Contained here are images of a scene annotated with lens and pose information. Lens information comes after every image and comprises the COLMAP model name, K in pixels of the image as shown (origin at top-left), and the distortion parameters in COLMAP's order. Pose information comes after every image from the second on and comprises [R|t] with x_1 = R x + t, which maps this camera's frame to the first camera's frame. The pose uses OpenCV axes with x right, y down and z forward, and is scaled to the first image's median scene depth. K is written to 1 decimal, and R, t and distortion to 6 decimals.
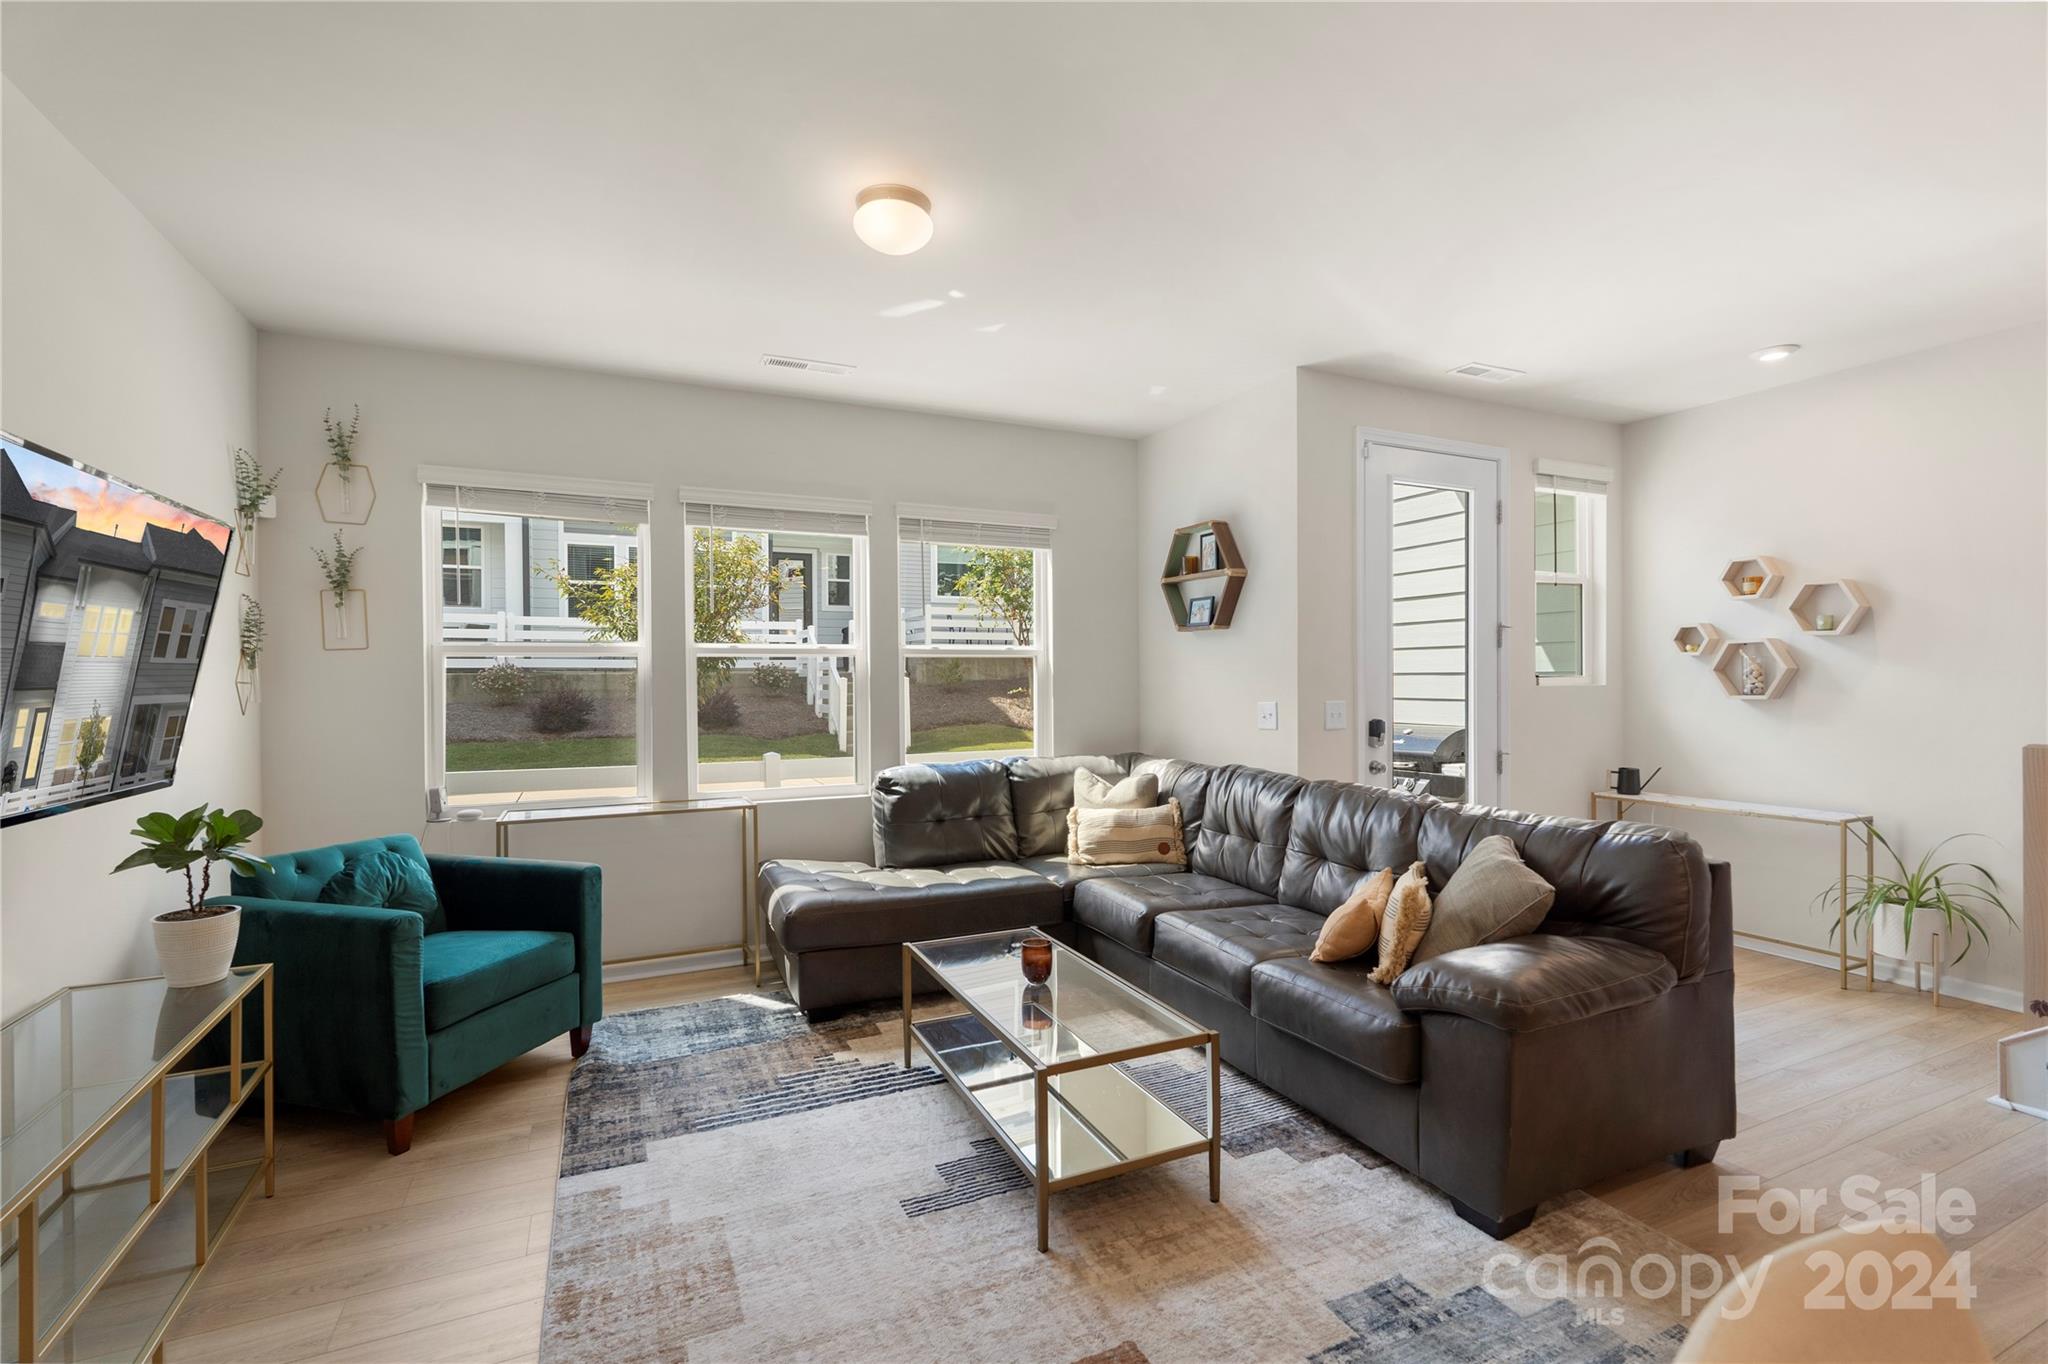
lens RADIAL K [[905.1, 0, 1026.3], [0, 905.1, 682.1], [0, 0, 1]] dist [-0.003701, -0.000088]
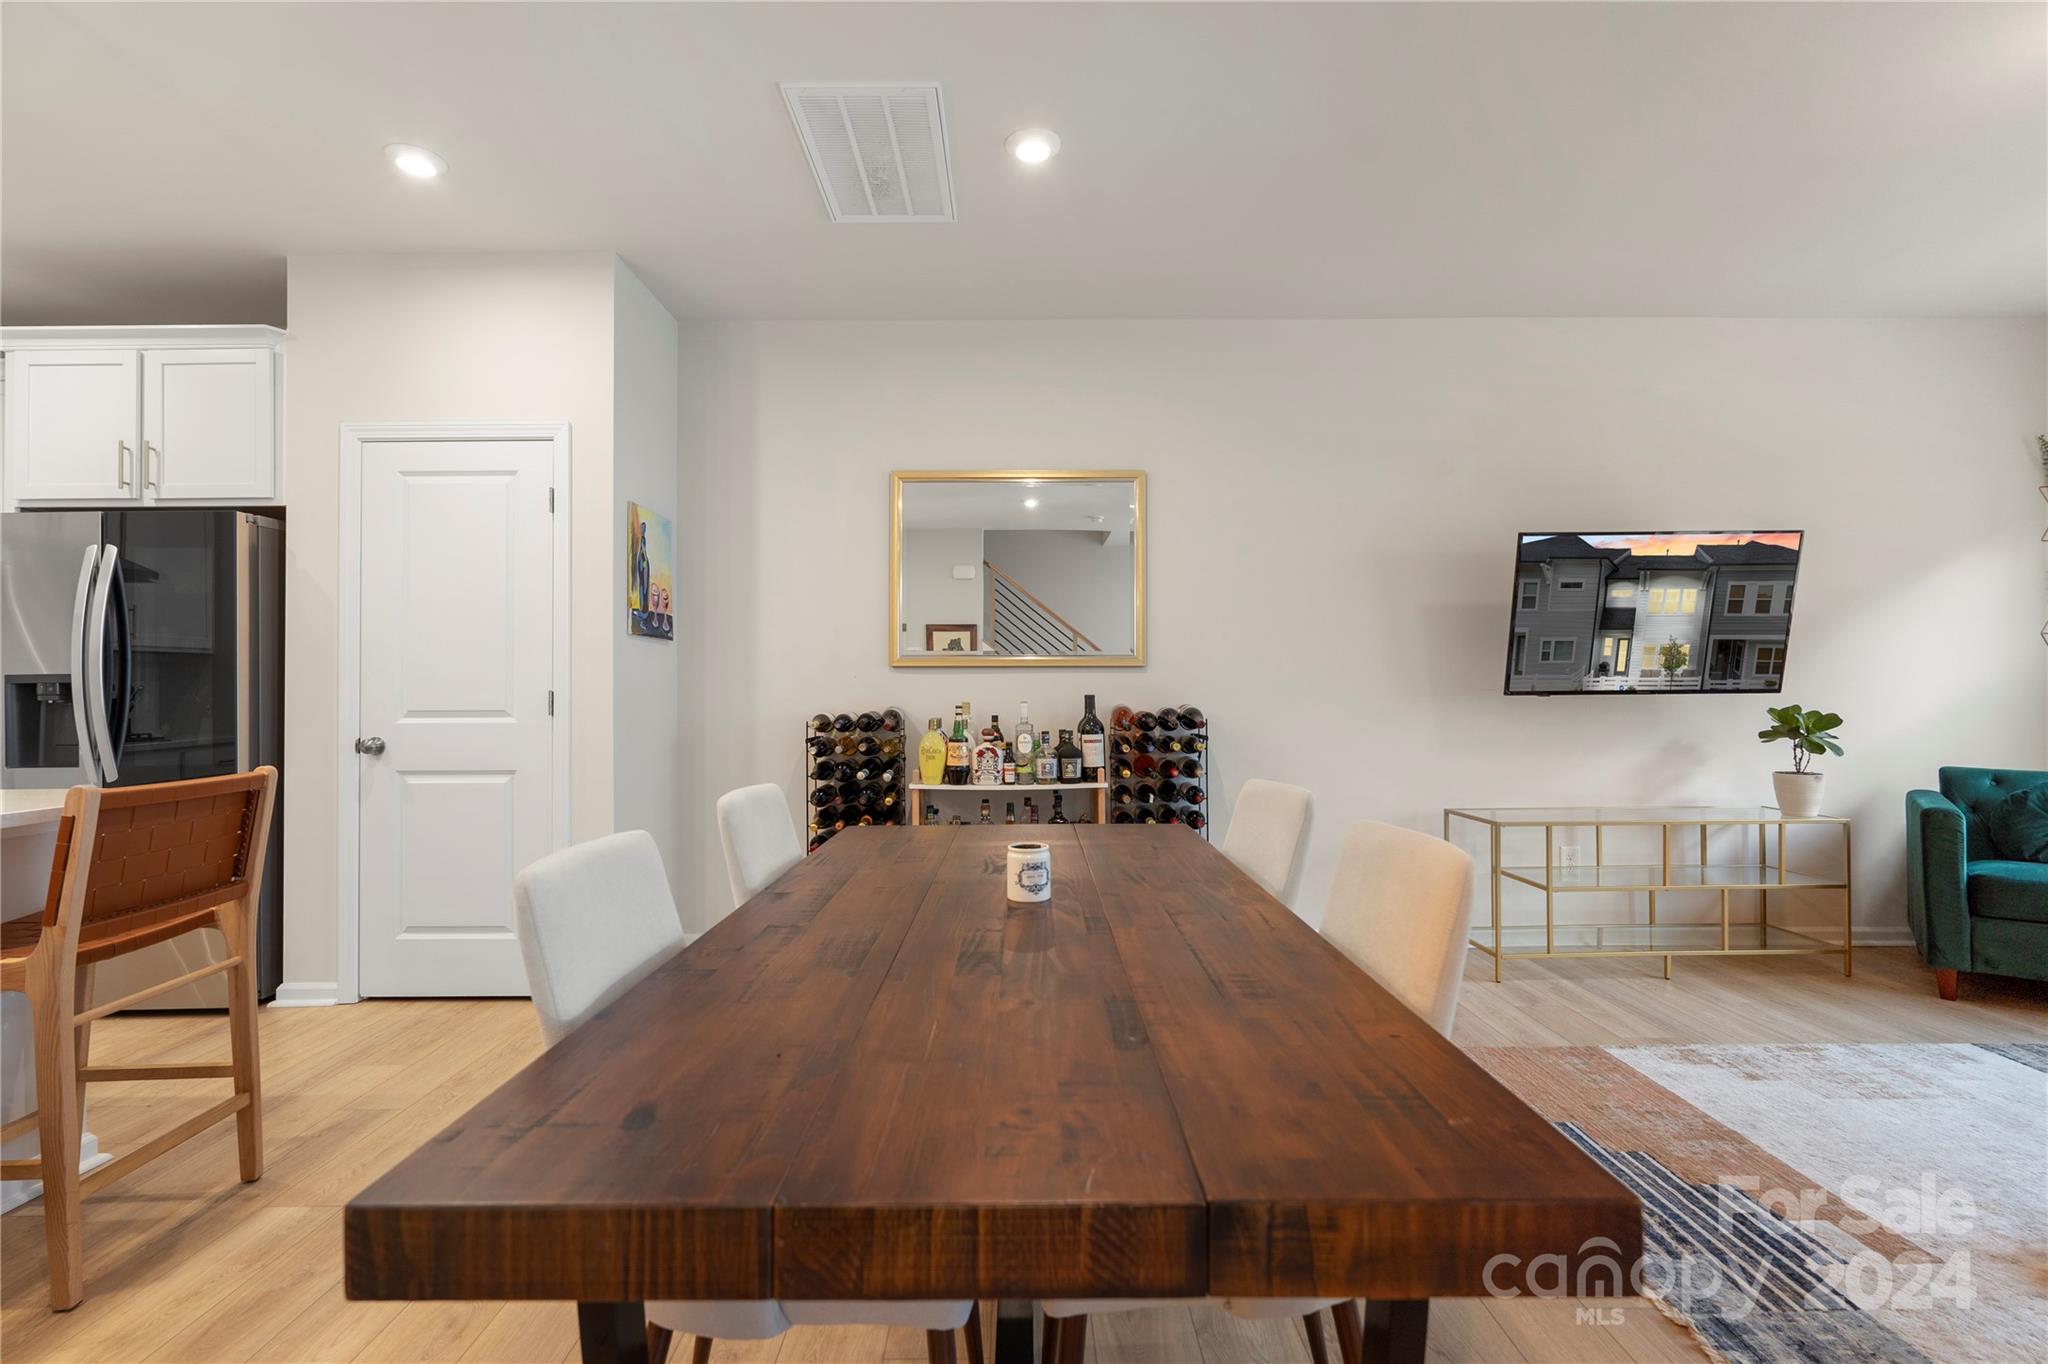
lens RADIAL K [[905.1, 0, 1021.9], [0, 905.1, 682.0], [0, 0, 1]] dist [-0.003701, -0.000088]
pose [[-0.420006, 0.000320, -0.907521, 0.707633], [0.002598, 0.999996, -0.000850, 0.058227], [0.907518, -0.002715, -0.420005, 0.263246]]
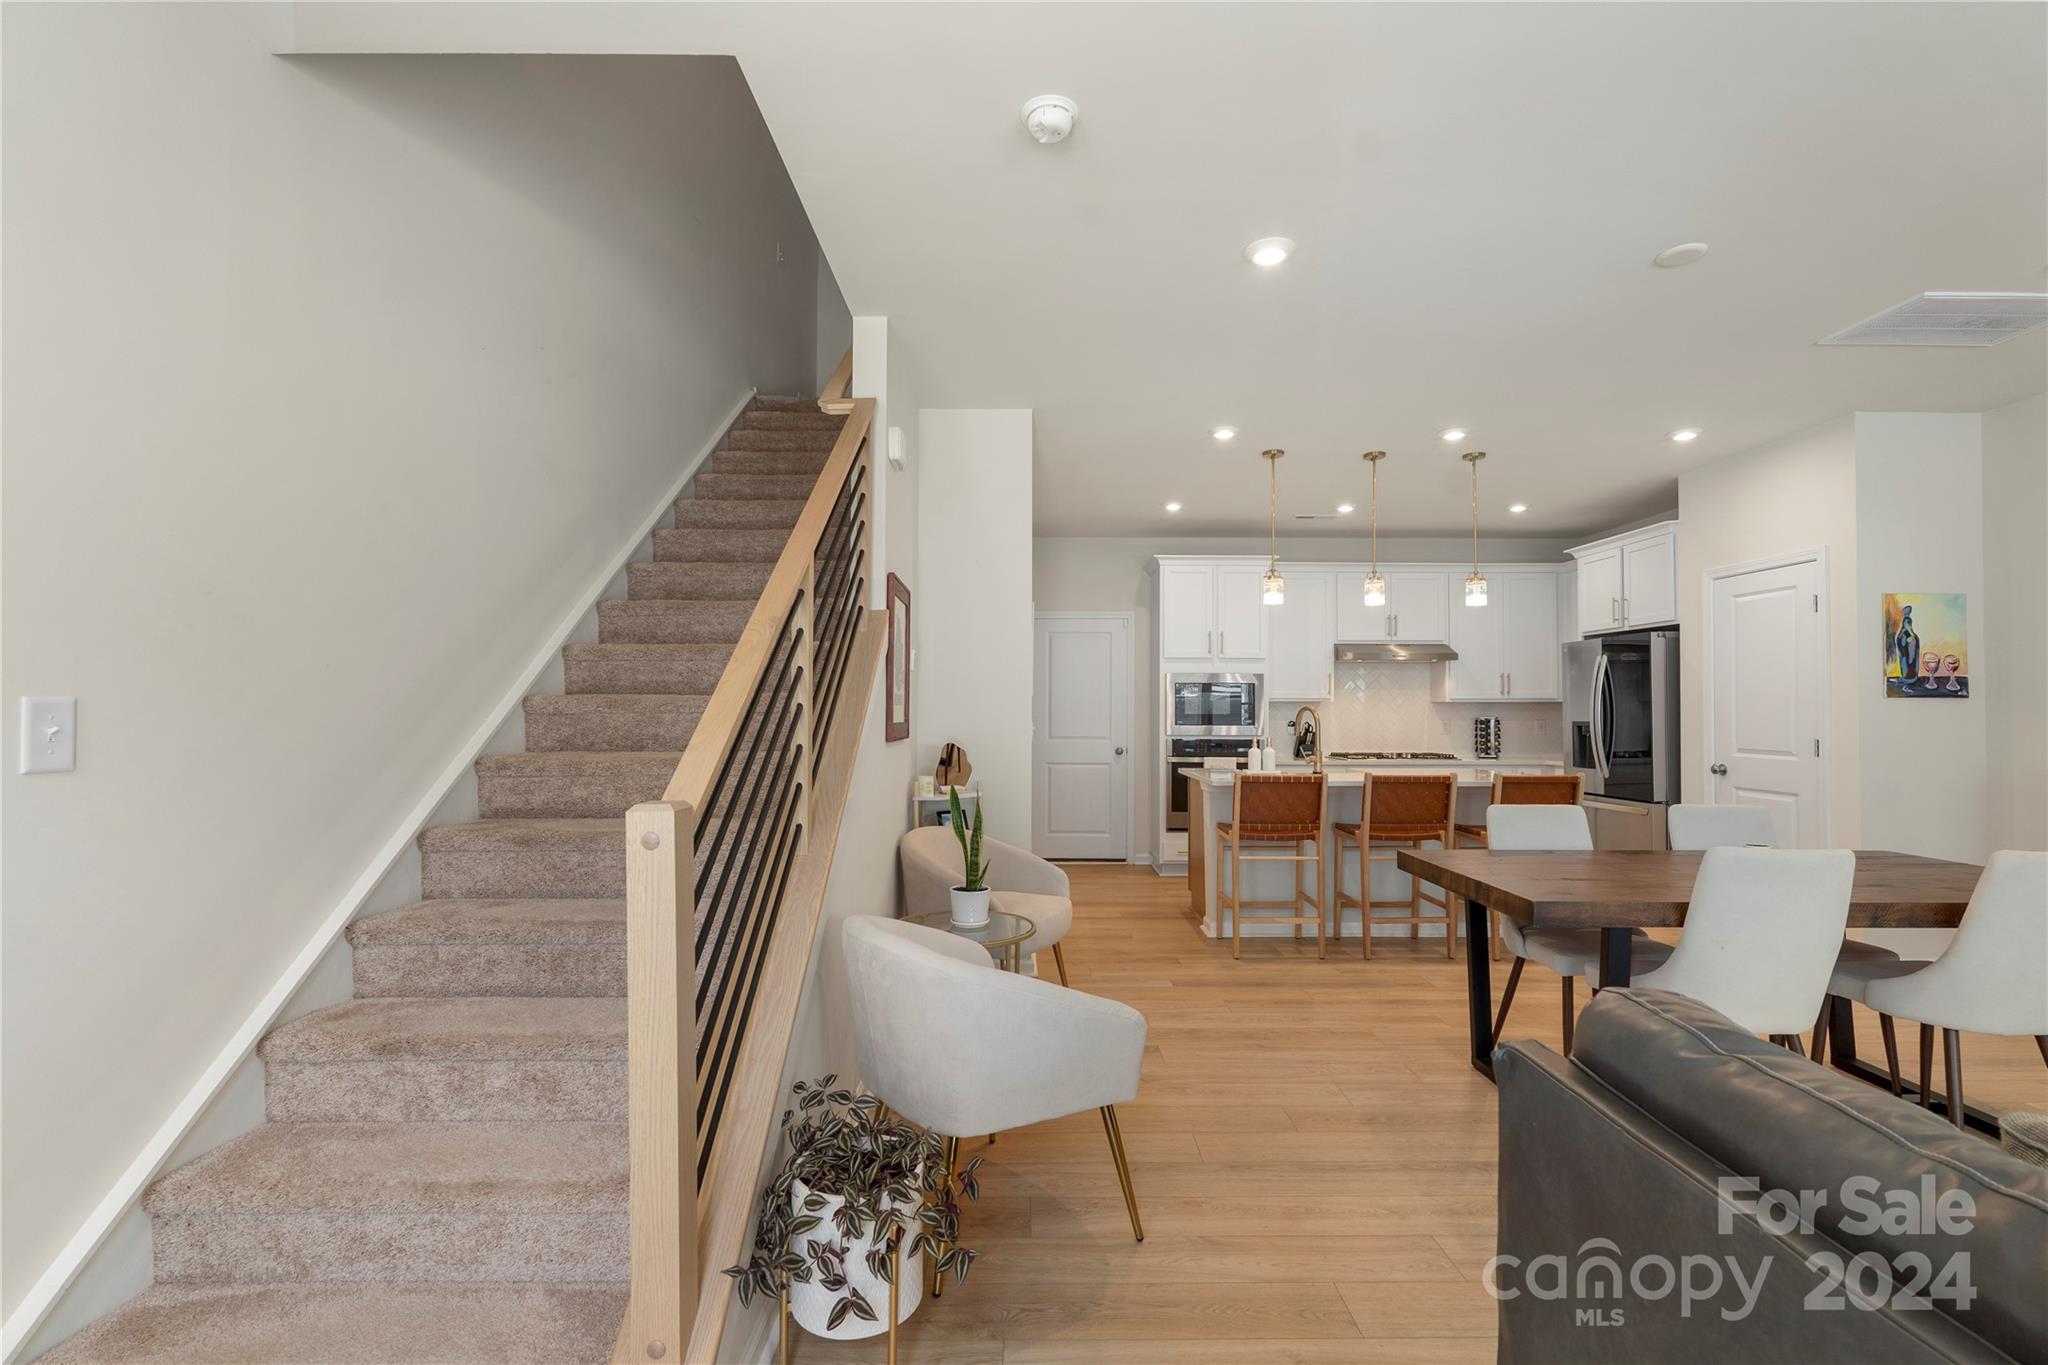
lens RADIAL K [[905.1, 0, 1030.3], [0, 905.1, 692.2], [0, 0, 1]] dist [-0.003701, -0.000088]
pose [[-0.908749, 0.013444, 0.417127, 0.556679], [0.007921, 0.999857, -0.014968, 0.007909], [-0.417268, -0.010298, -0.908725, 1.079744]]
